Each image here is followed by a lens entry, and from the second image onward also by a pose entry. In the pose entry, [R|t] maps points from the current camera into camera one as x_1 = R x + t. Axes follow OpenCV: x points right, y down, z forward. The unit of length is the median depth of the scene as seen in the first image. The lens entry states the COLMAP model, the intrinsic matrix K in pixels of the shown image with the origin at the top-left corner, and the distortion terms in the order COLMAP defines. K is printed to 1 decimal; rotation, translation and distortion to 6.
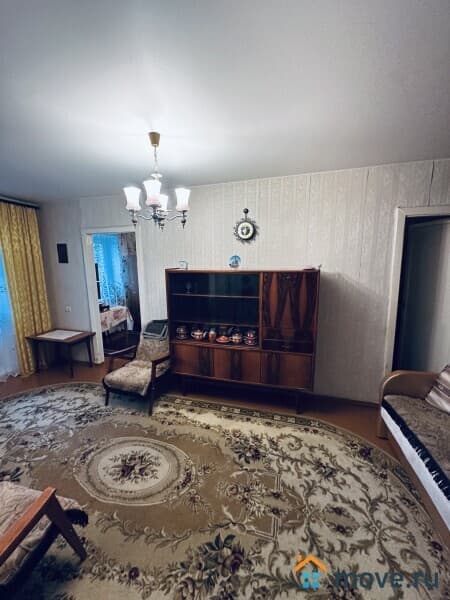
lens RADIAL K [[238.1, 0, 224.2], [0, 238.1, 299.7], [0, 0, 1]] dist [-0.001916, 0.000085]
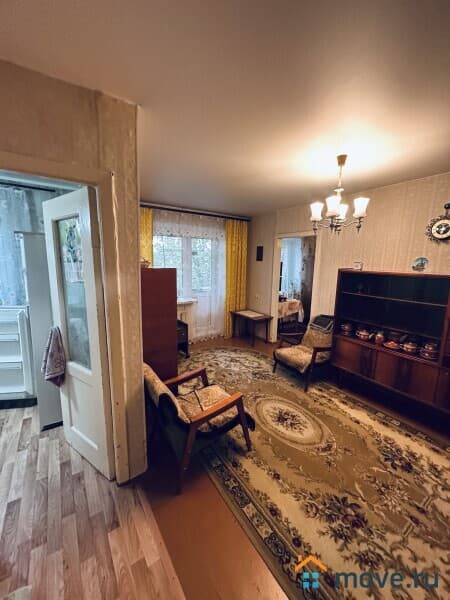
lens RADIAL K [[238.1, 0, 225.4], [0, 238.1, 299.8], [0, 0, 1]] dist [-0.001916, 0.000085]
pose [[0.756926, 0.130920, -0.640252, 0.085766], [-0.130688, 0.990262, 0.047987, 0.031316], [0.640299, 0.047351, 0.766665, -0.184310]]
